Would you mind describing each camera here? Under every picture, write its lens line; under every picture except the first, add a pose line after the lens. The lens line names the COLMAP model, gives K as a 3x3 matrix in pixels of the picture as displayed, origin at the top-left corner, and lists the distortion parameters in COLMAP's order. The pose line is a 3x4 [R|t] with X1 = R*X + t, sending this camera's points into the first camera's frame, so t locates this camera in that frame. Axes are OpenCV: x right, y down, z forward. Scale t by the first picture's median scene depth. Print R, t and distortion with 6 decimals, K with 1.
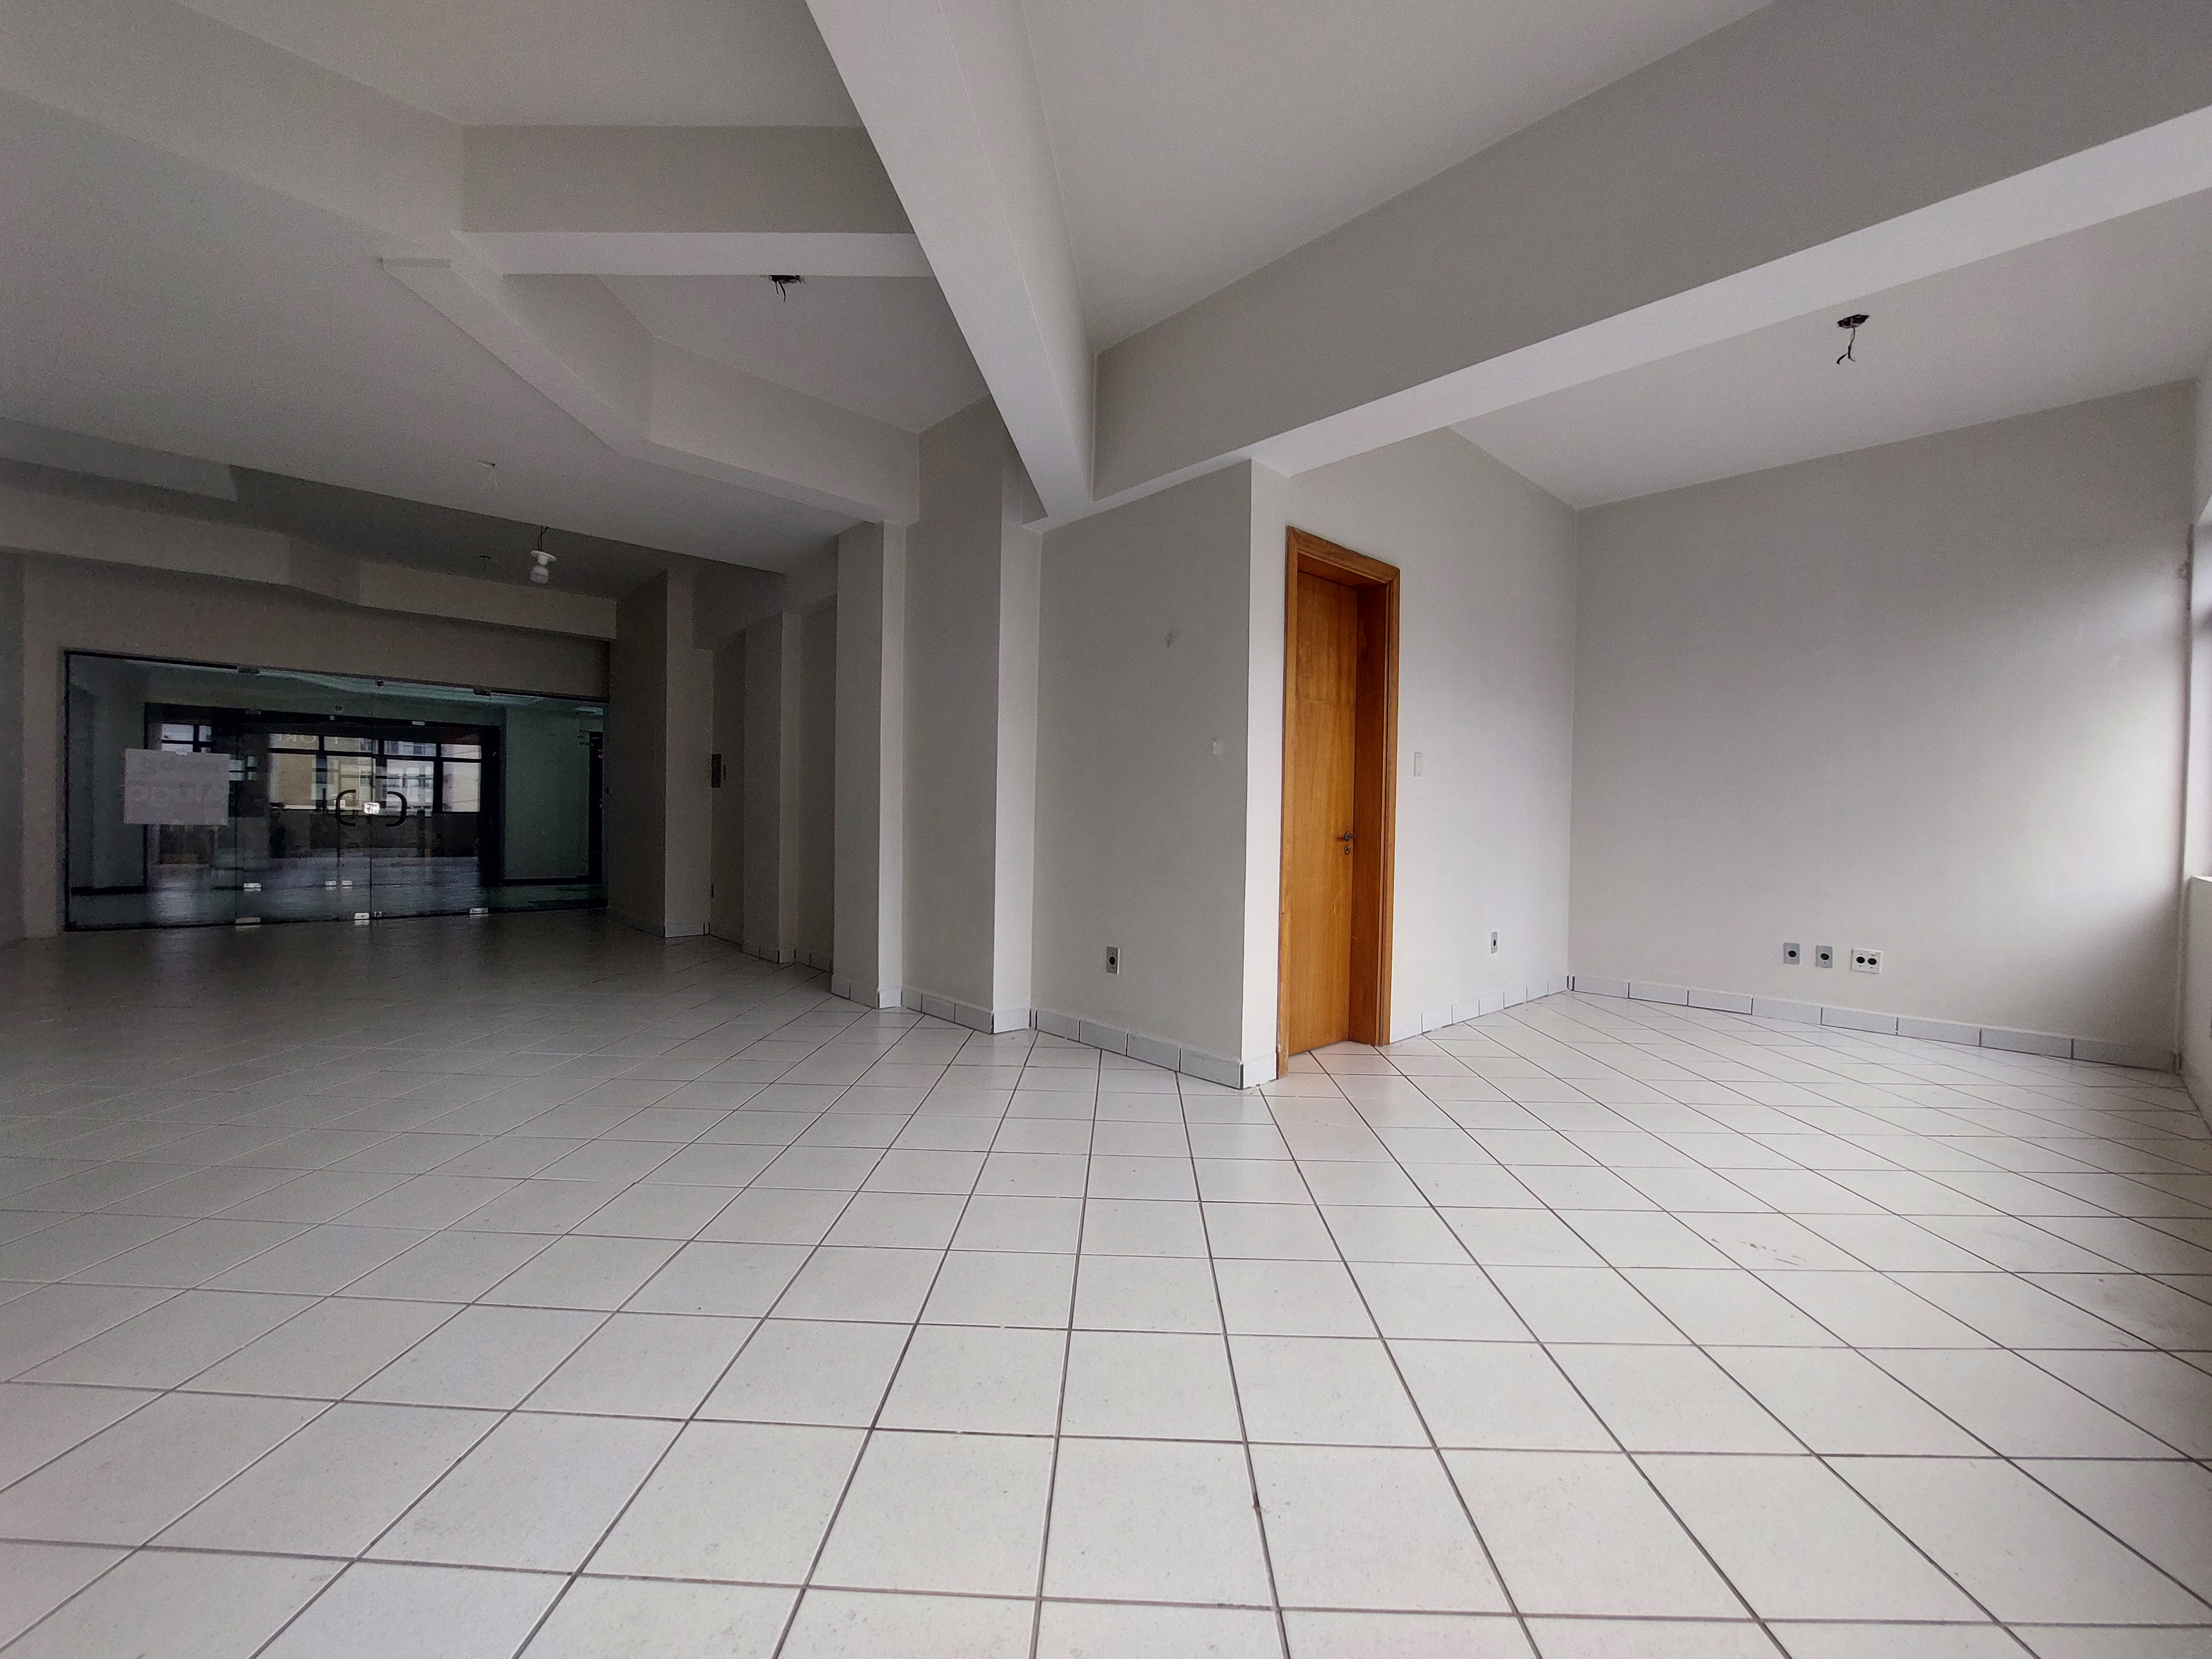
lens RADIAL K [[927.2, 0, 1104.3], [0, 927.2, 828.8], [0, 0, 1]] dist [-0.000760, -0.000127]
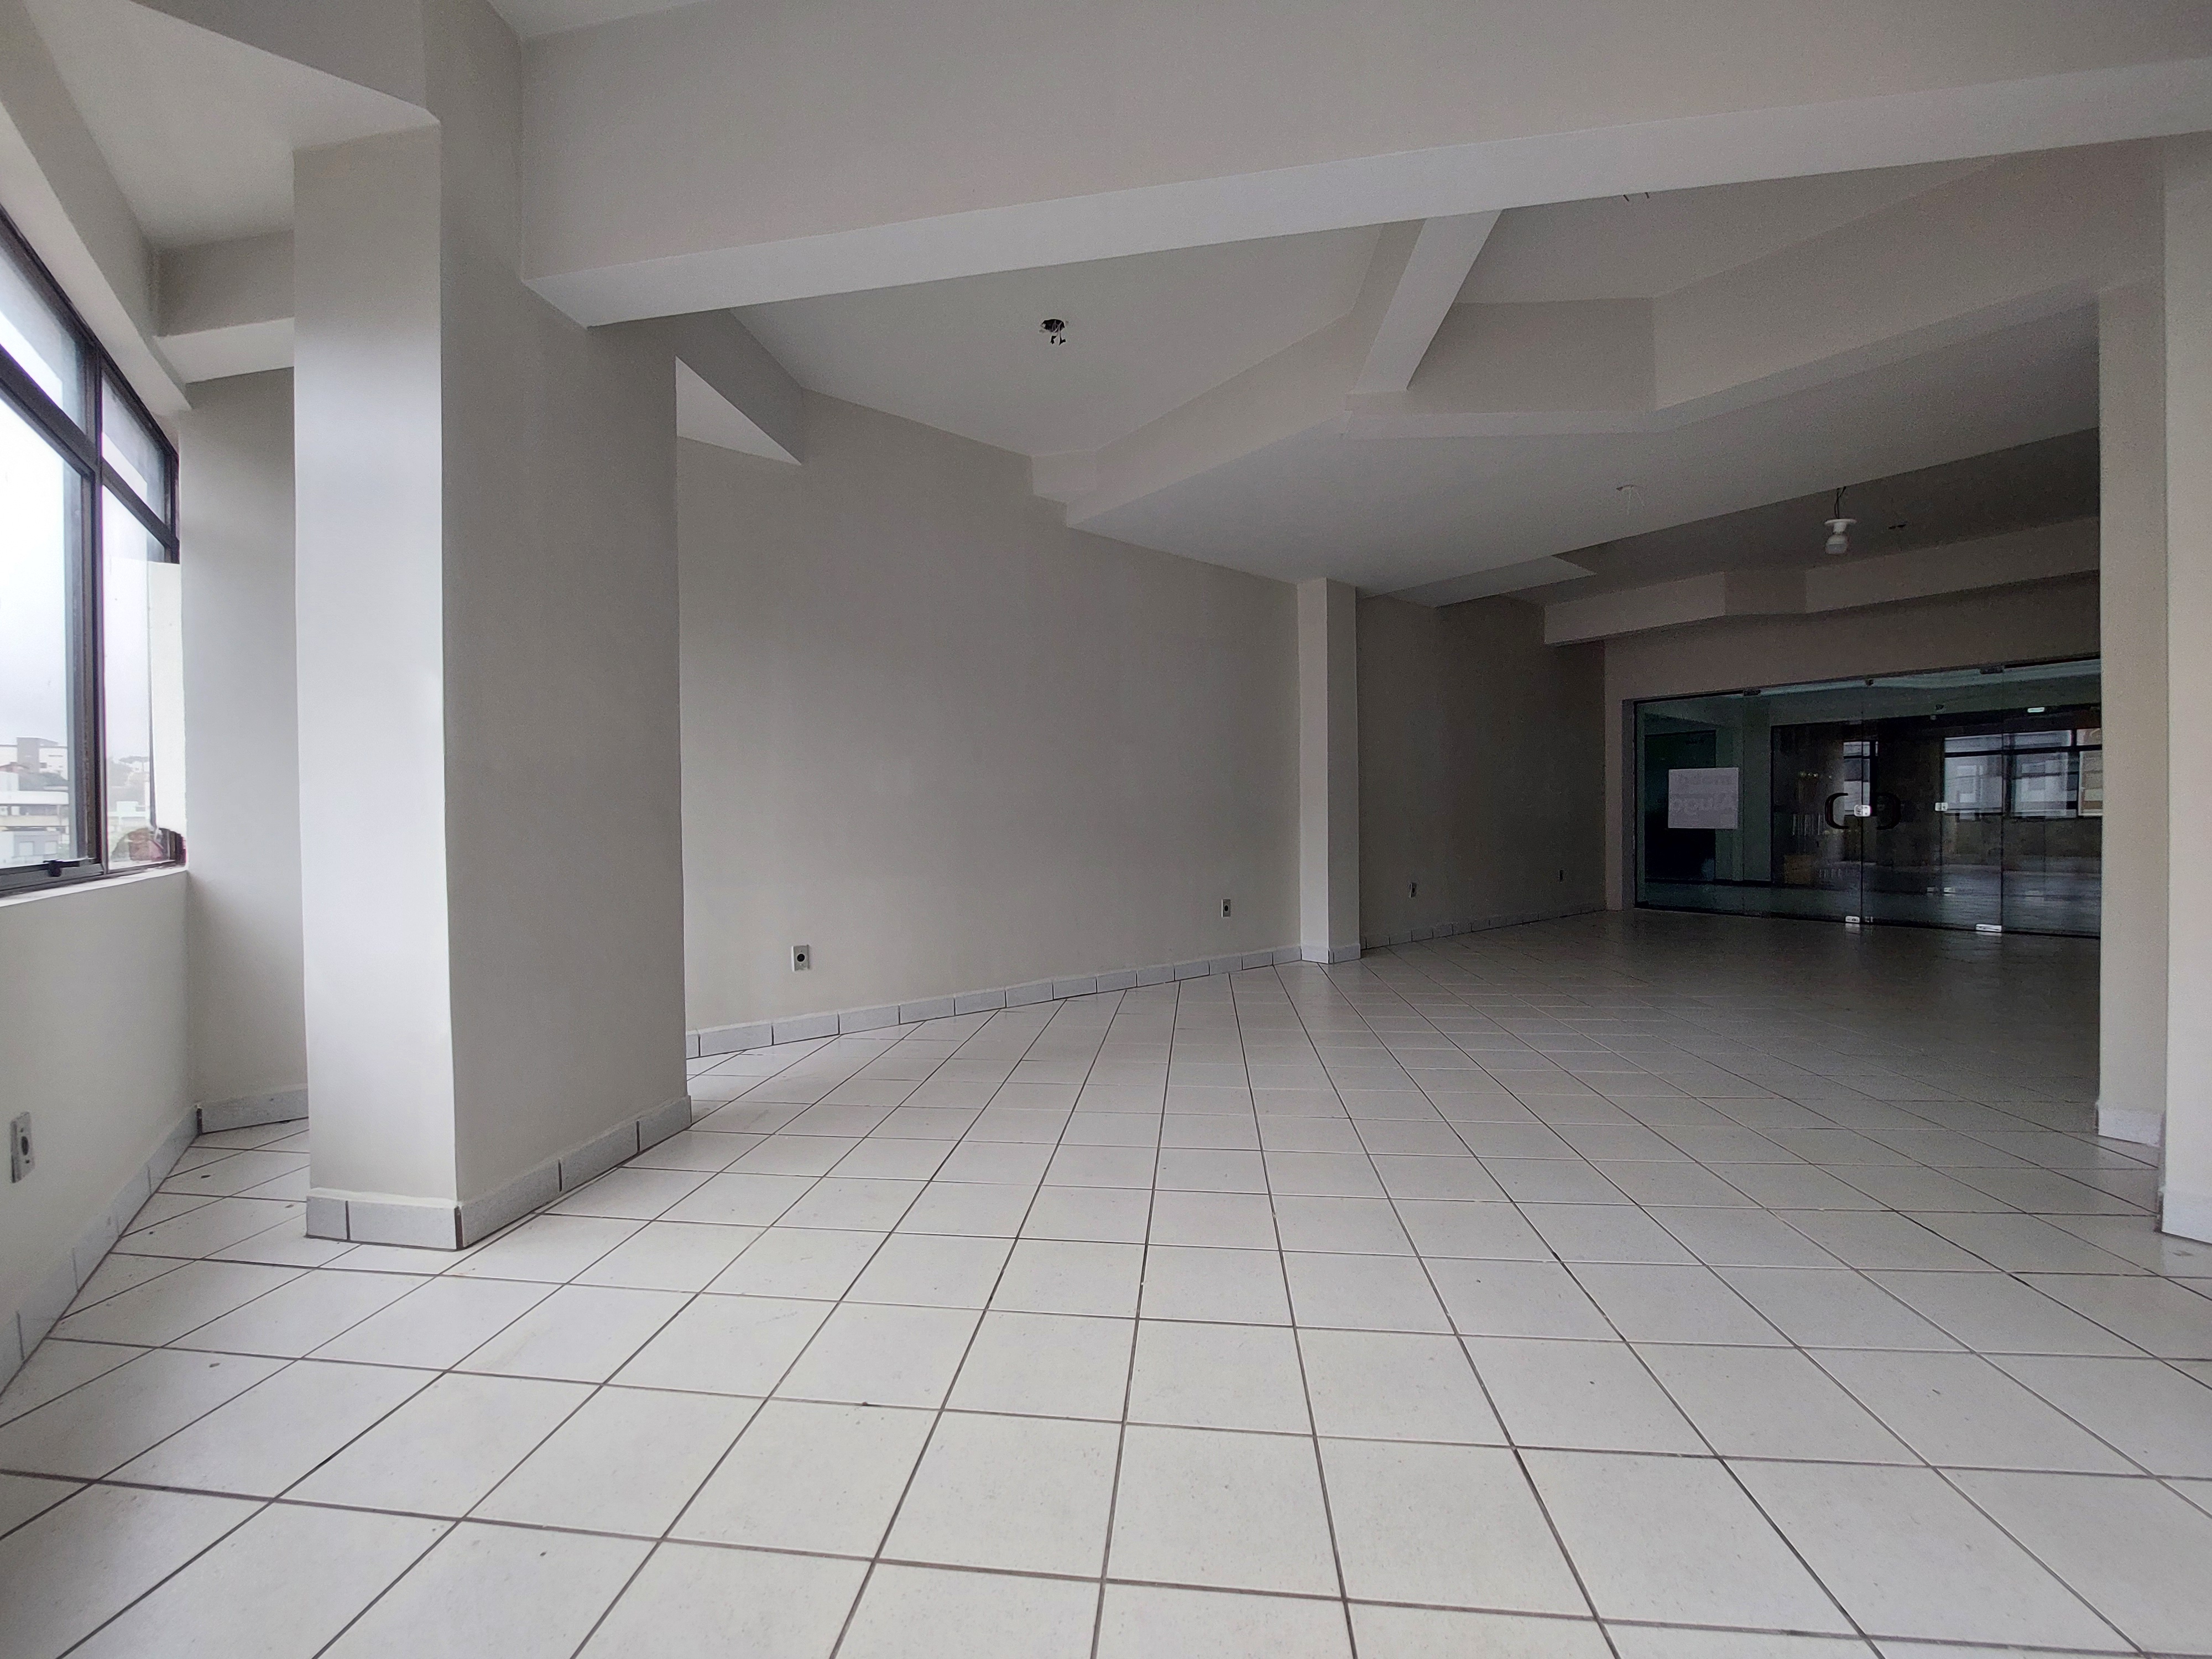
lens RADIAL K [[927.2, 0, 1104.3], [0, 927.2, 828.8], [0, 0, 1]] dist [-0.000760, -0.000127]
pose [[-0.078127, -0.005139, -0.996930, 0.264334], [-0.003043, 0.999983, -0.004916, 0.004332], [0.996939, 0.002649, -0.078142, 0.291278]]
